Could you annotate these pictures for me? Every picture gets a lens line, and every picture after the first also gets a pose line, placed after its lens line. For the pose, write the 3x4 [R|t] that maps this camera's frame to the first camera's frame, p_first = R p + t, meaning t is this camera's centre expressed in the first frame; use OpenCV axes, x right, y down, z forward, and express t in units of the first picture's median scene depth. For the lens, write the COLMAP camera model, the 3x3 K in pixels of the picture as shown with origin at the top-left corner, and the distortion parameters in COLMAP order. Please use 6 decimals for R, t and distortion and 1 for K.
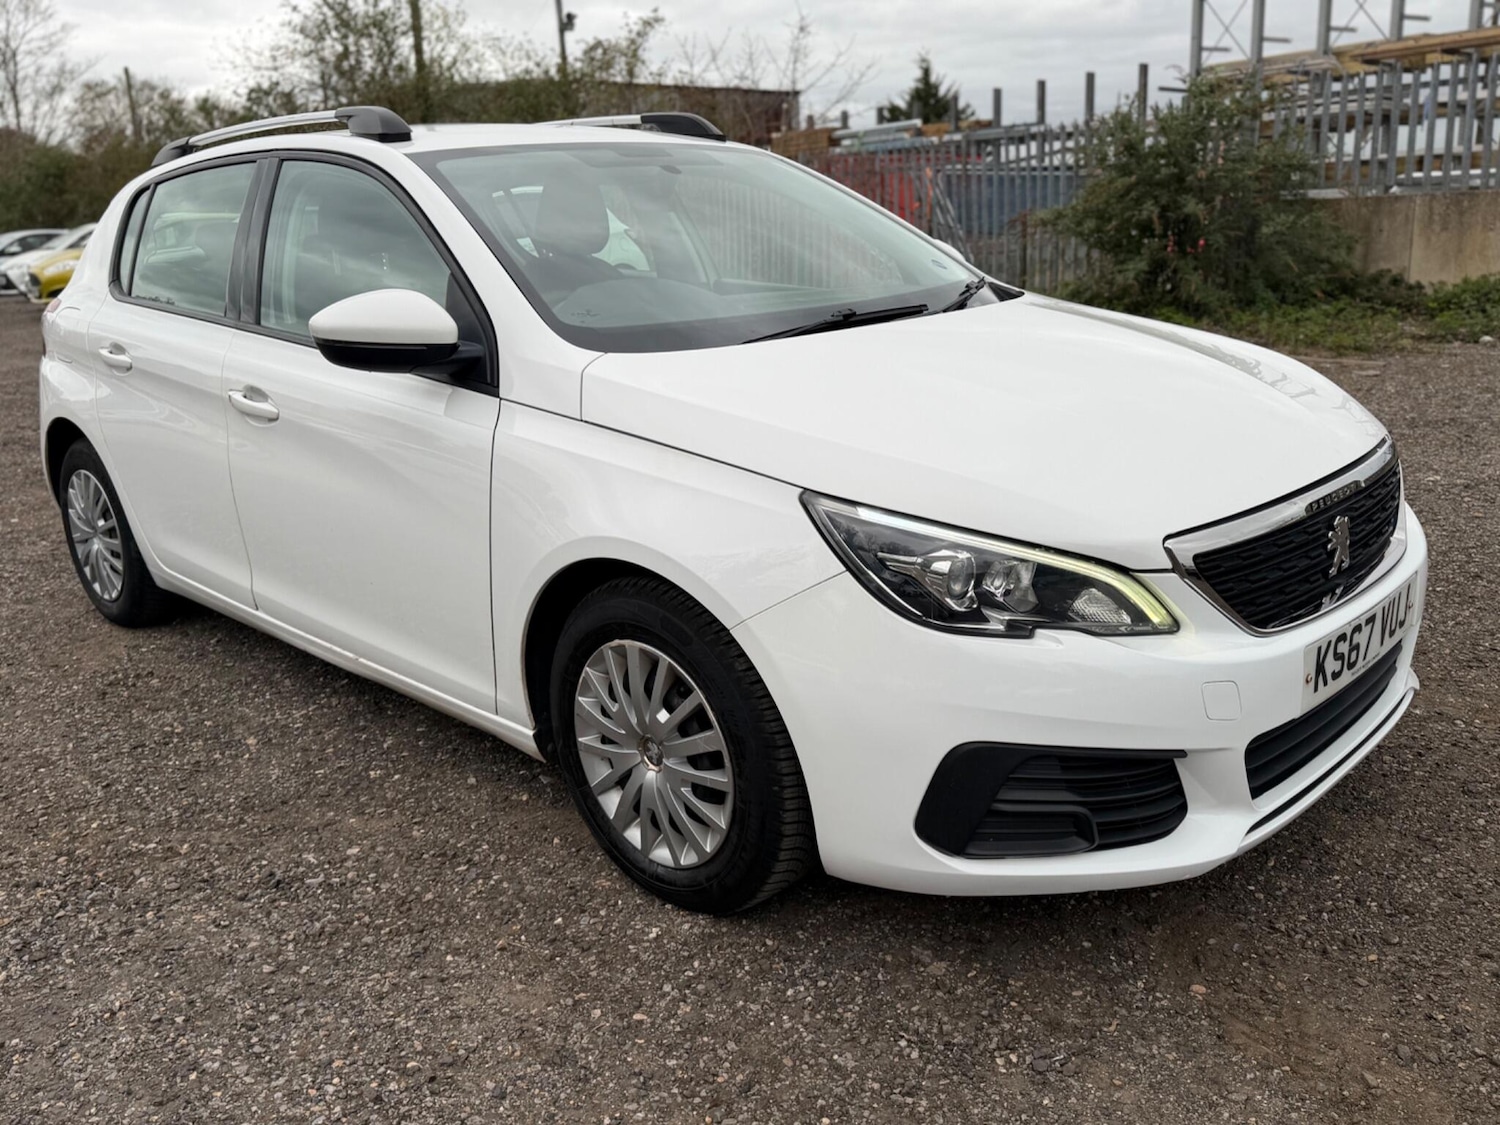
lens RADIAL K [[1307.0, 0, 705.9], [0, 1307.0, 561.8], [0, 0, 1]] dist [0.072004, -0.101917]
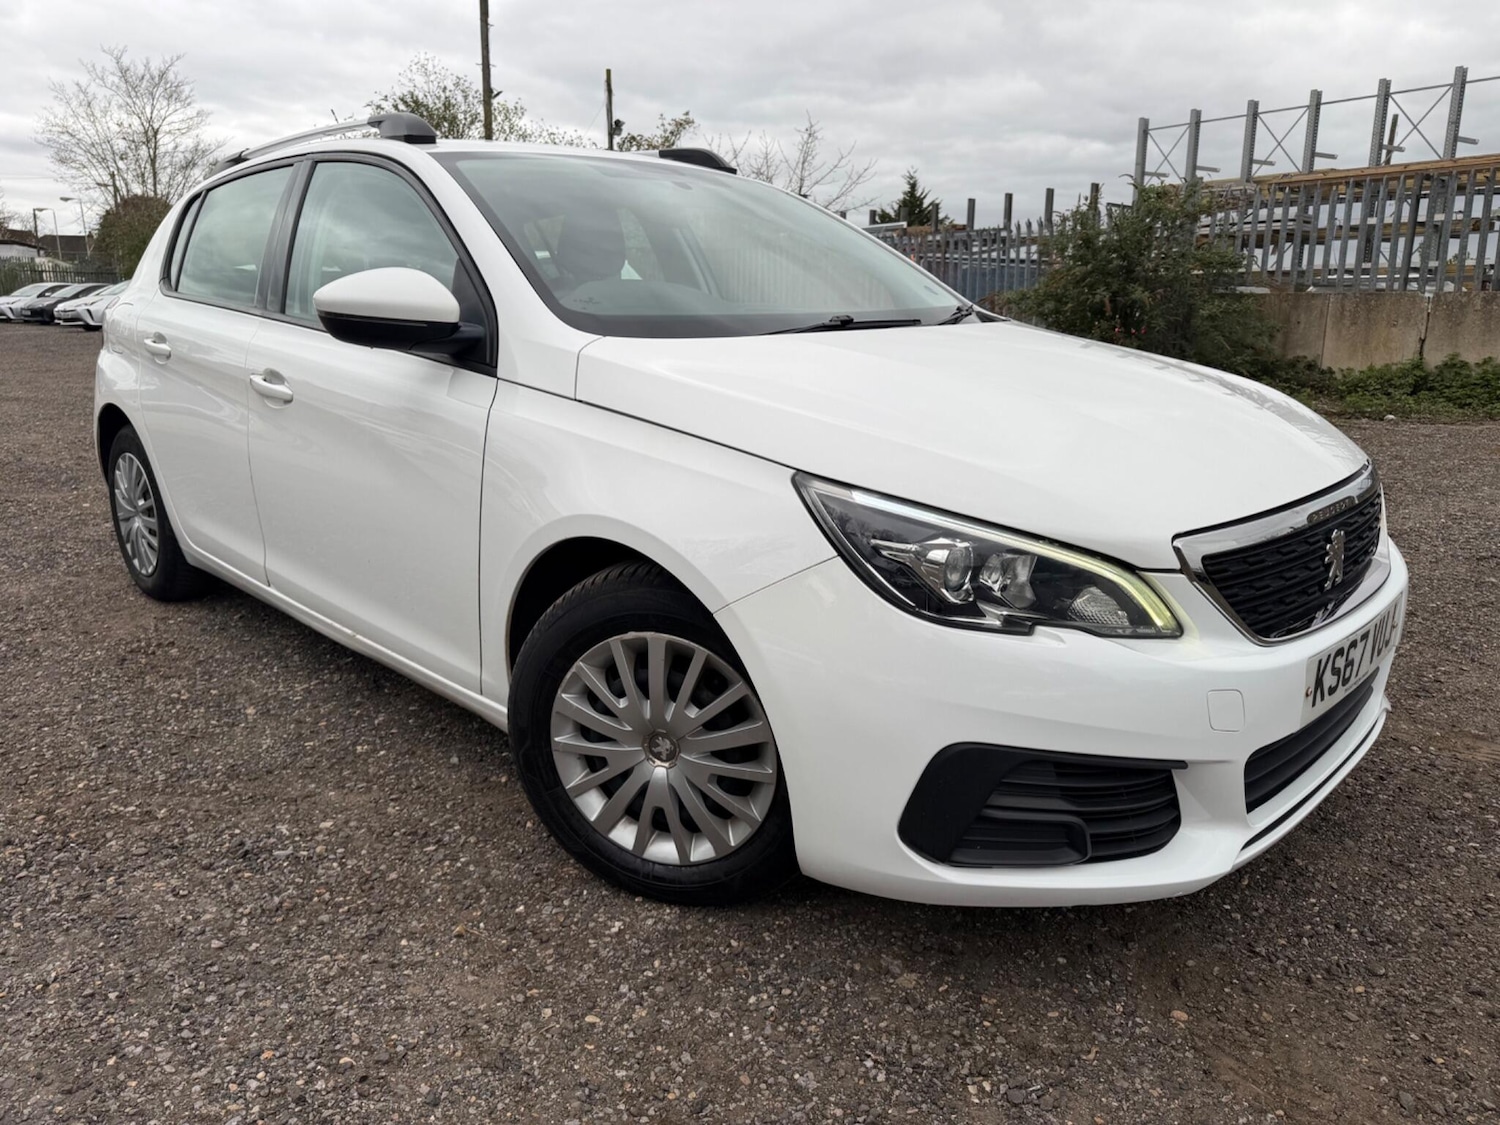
lens RADIAL K [[1098.3, 0, 745.1], [0, 1098.3, 555.4], [0, 0, 1]] dist [0.007865, -0.001899]
pose [[0.998020, 0.054226, 0.031857, 0.014942], [-0.053299, 0.998150, -0.029255, 0.028605], [-0.033384, 0.027499, 0.999064, 0.184865]]
